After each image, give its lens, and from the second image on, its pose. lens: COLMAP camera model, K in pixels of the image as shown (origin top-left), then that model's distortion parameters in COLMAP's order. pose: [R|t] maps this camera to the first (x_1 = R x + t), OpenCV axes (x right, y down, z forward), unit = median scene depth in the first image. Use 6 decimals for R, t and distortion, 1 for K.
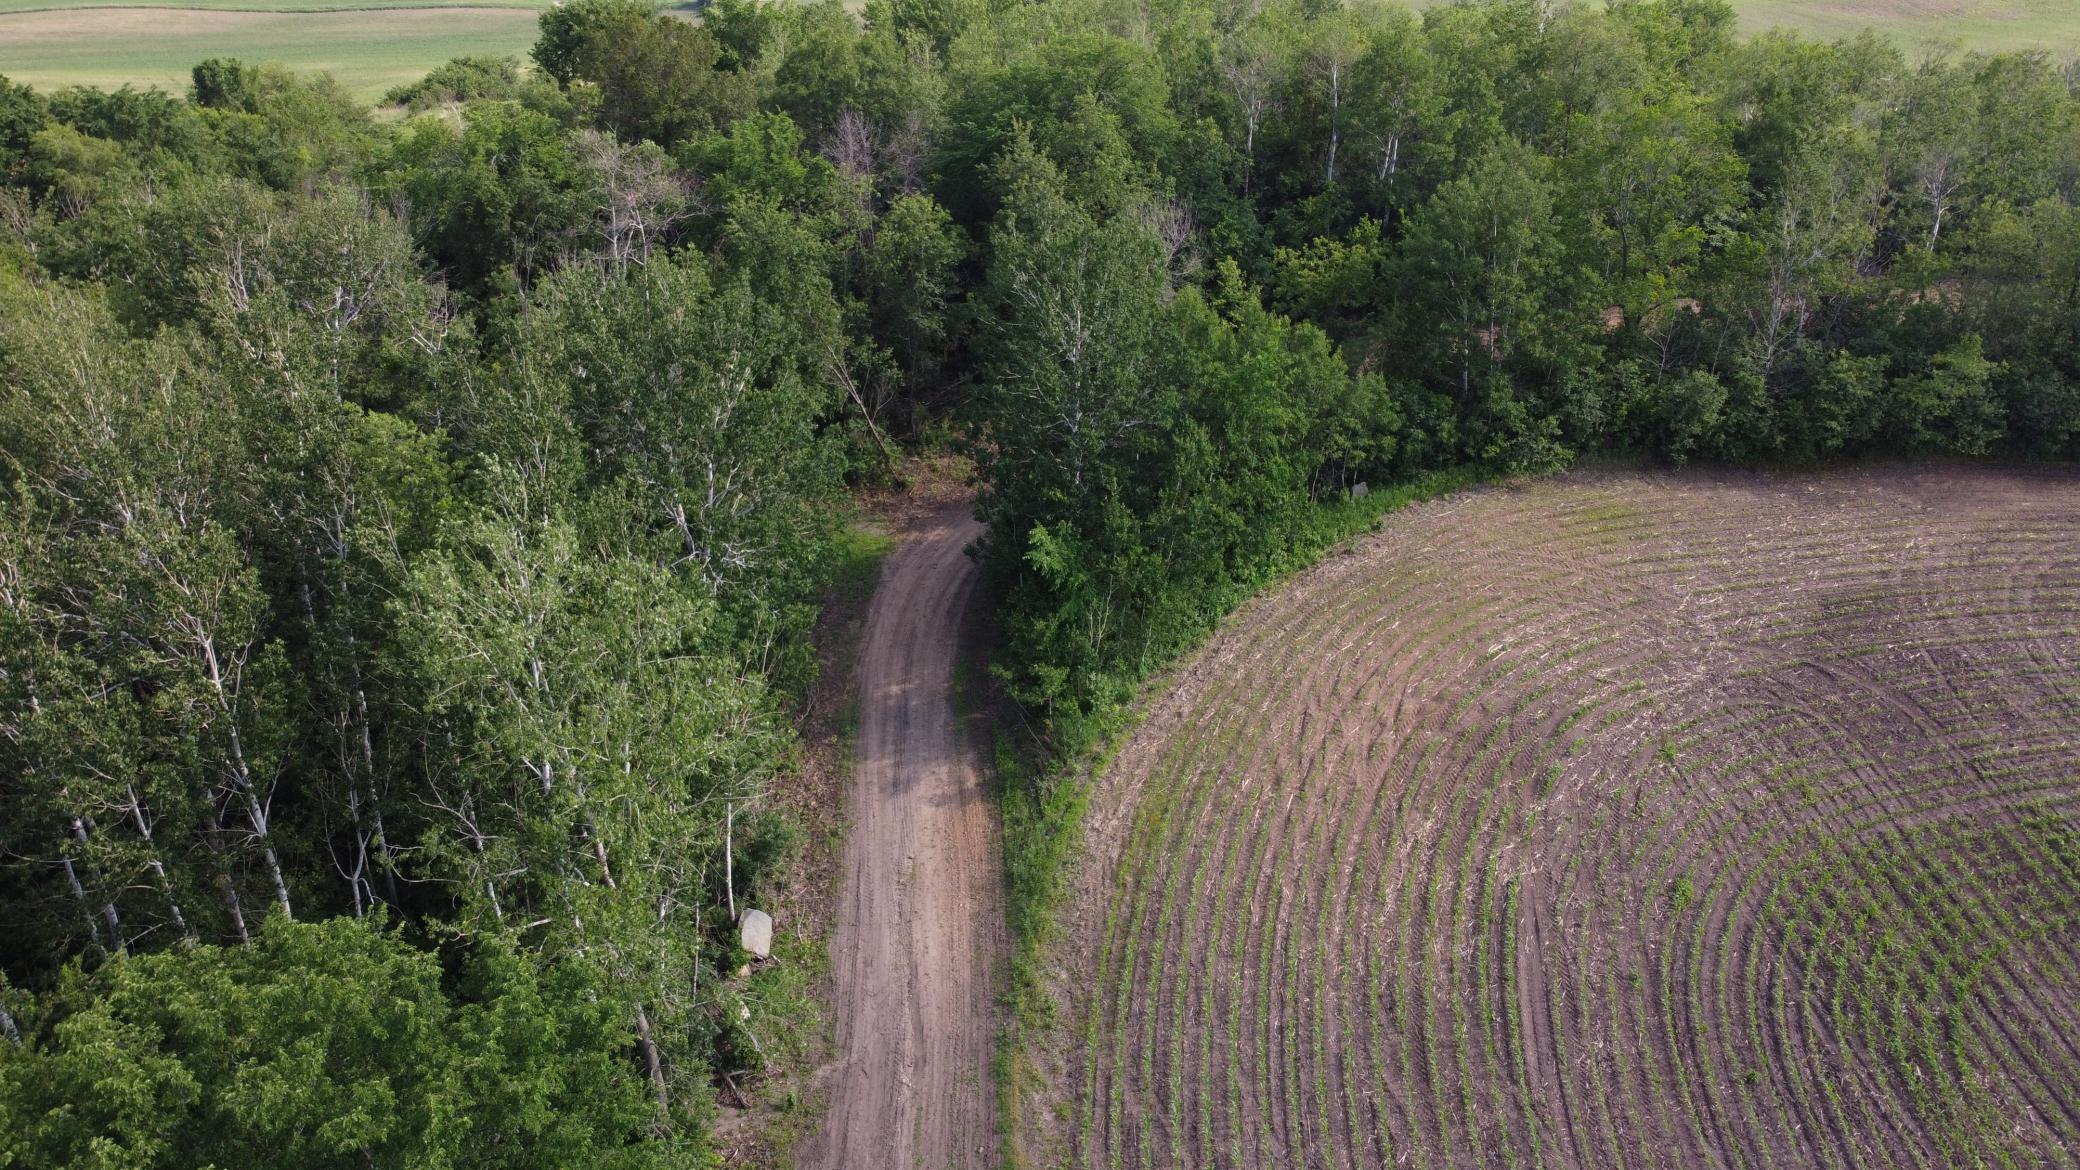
lens RADIAL K [[1542.1, 0, 1040.0], [0, 1542.1, 585.0], [0, 0, 1]] dist [-0.001309, -0.002303]
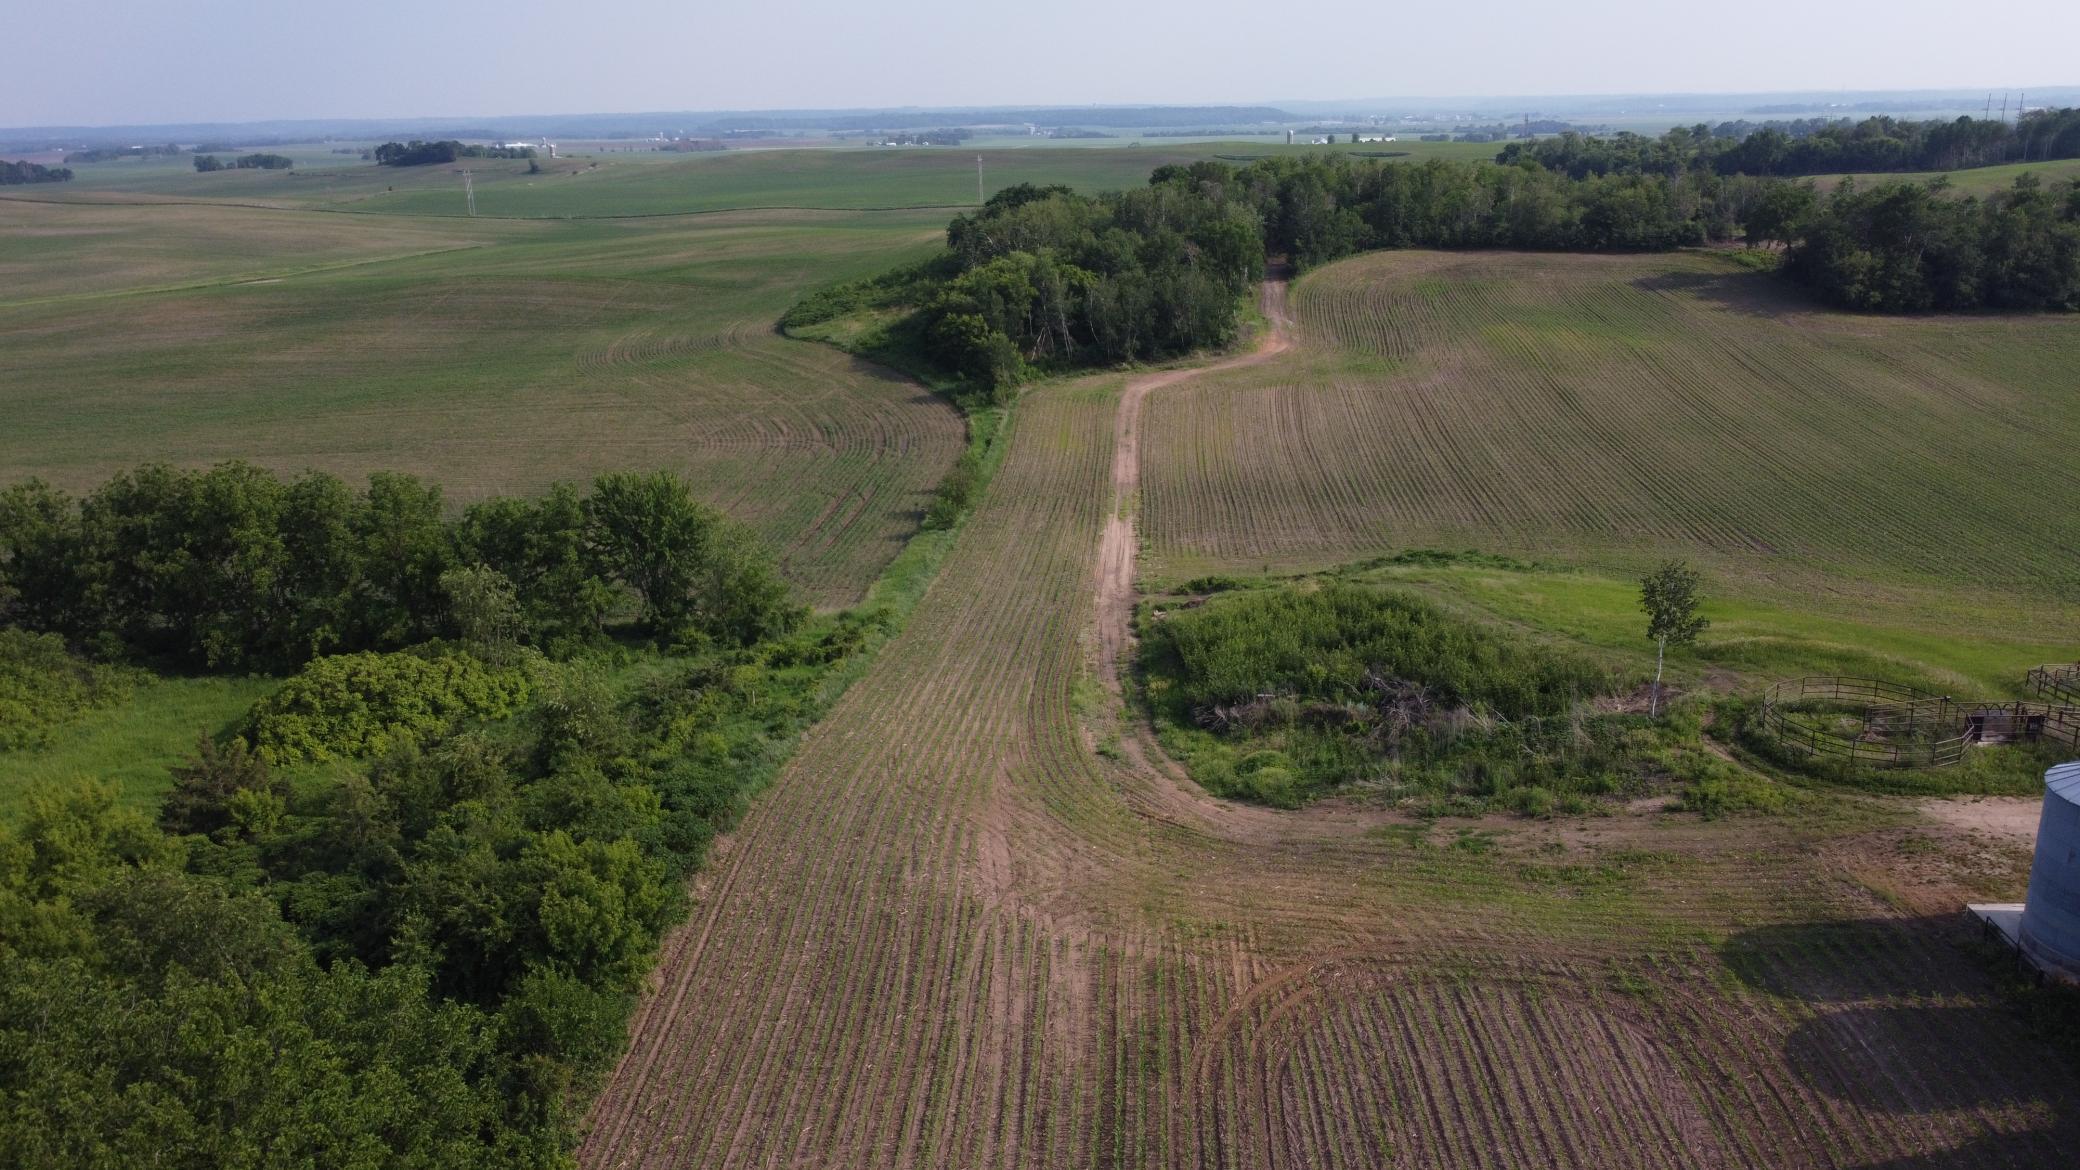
lens RADIAL K [[1551.8, 0, 1035.4], [0, 1551.8, 572.7], [0, 0, 1]] dist [-0.010849, 0.006171]
pose [[0.983073, 0.031702, -0.180451, 0.094252], [-0.058156, 0.987975, -0.143258, 1.613375], [0.173739, 0.151327, 0.973095, -3.554168]]
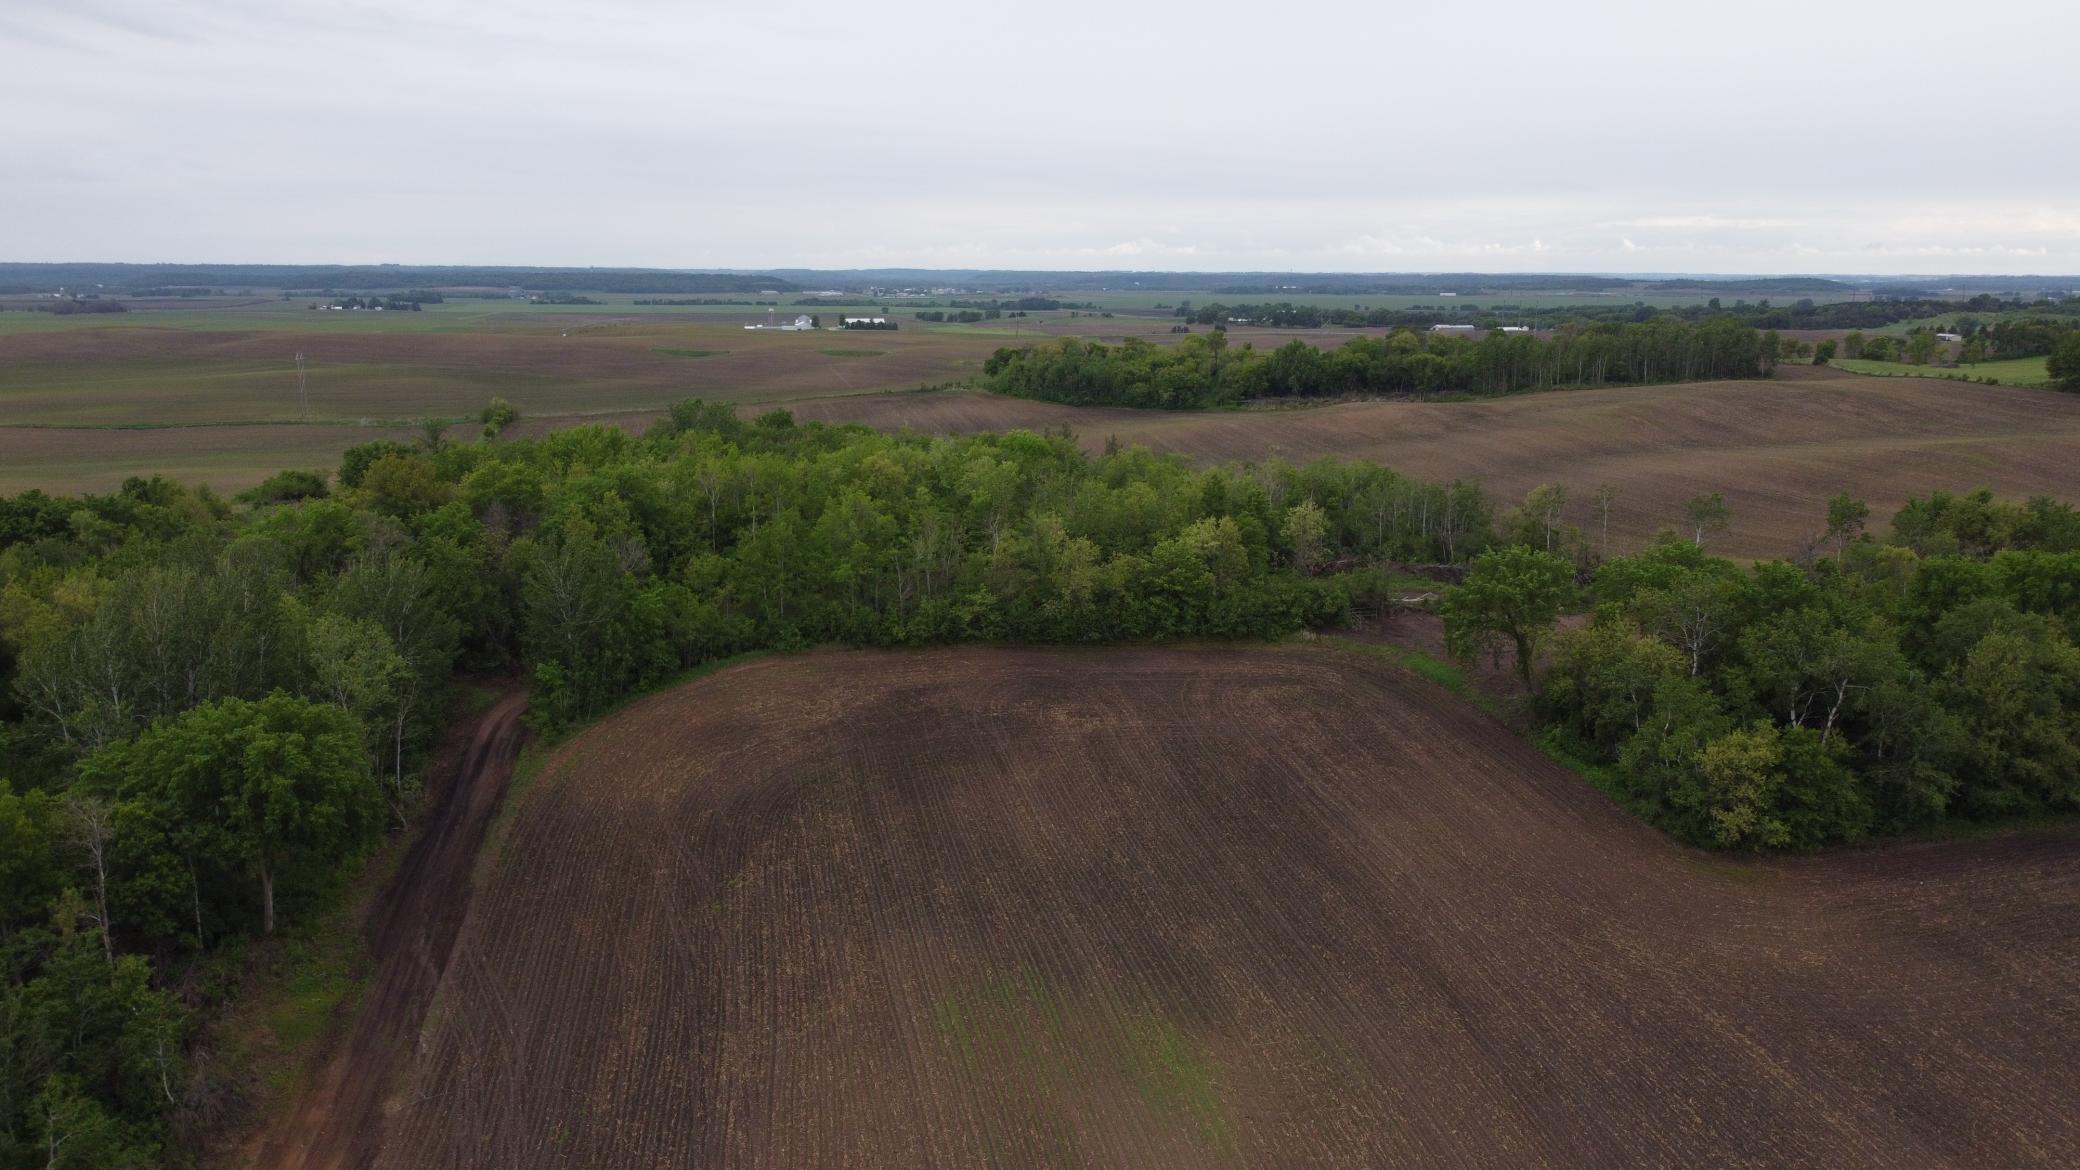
lens RADIAL K [[1554.9, 0, 1035.1], [0, 1554.9, 560.6], [0, 0, 1]] dist [-0.004738, 0.001041]
pose [[0.992491, -0.017230, 0.121097, 0.394843], [0.047551, 0.966507, -0.252198, 0.385370], [-0.112696, 0.256062, 0.960069, -1.245505]]
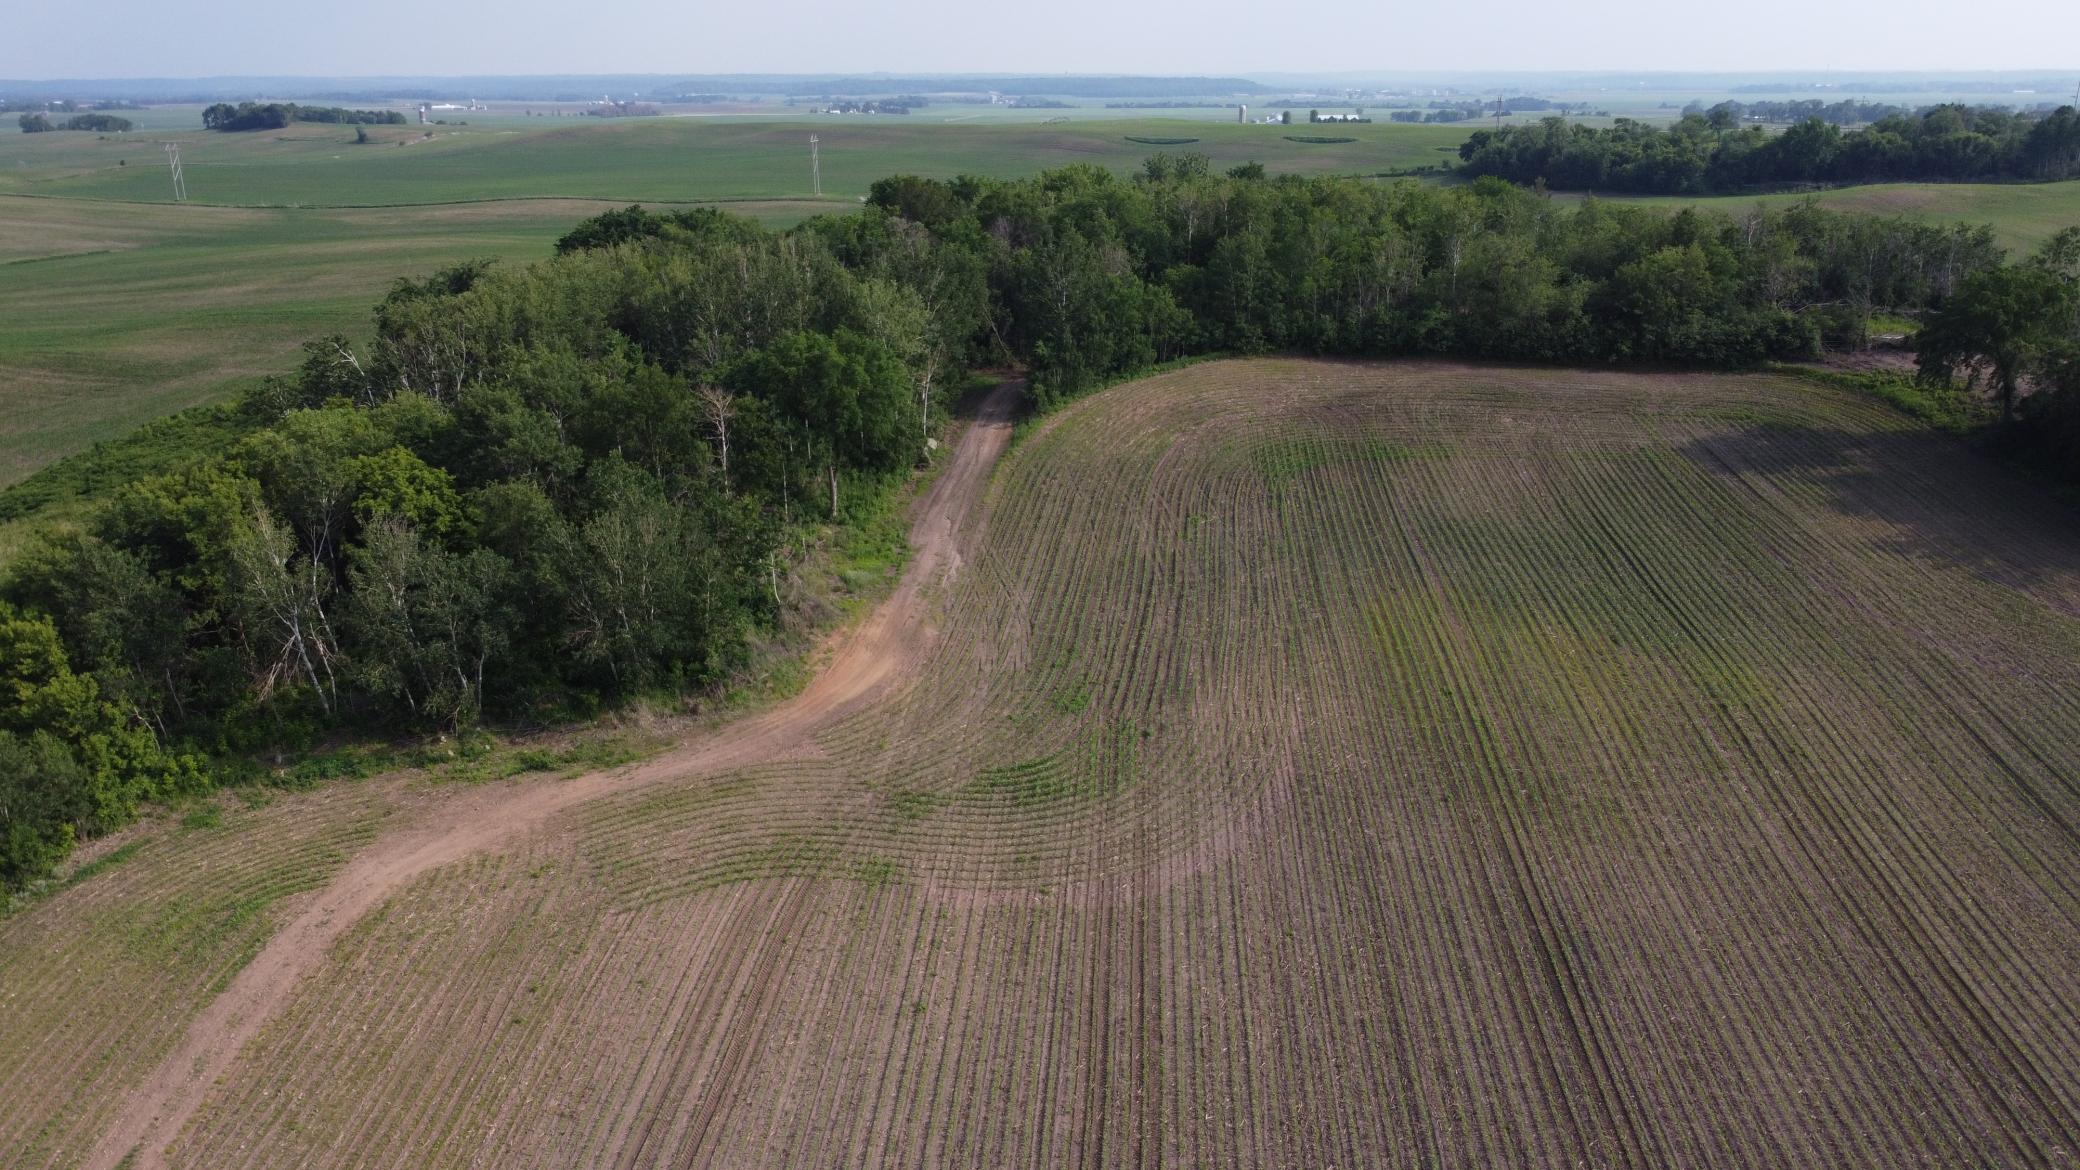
lens RADIAL K [[1554.9, 0, 1035.1], [0, 1554.9, 560.6], [0, 0, 1]] dist [-0.004738, 0.001041]
pose [[0.985586, 0.043837, -0.163396, 0.388196], [-0.066095, 0.988859, -0.133378, 0.605998], [0.155729, 0.142256, 0.977503, -1.429502]]
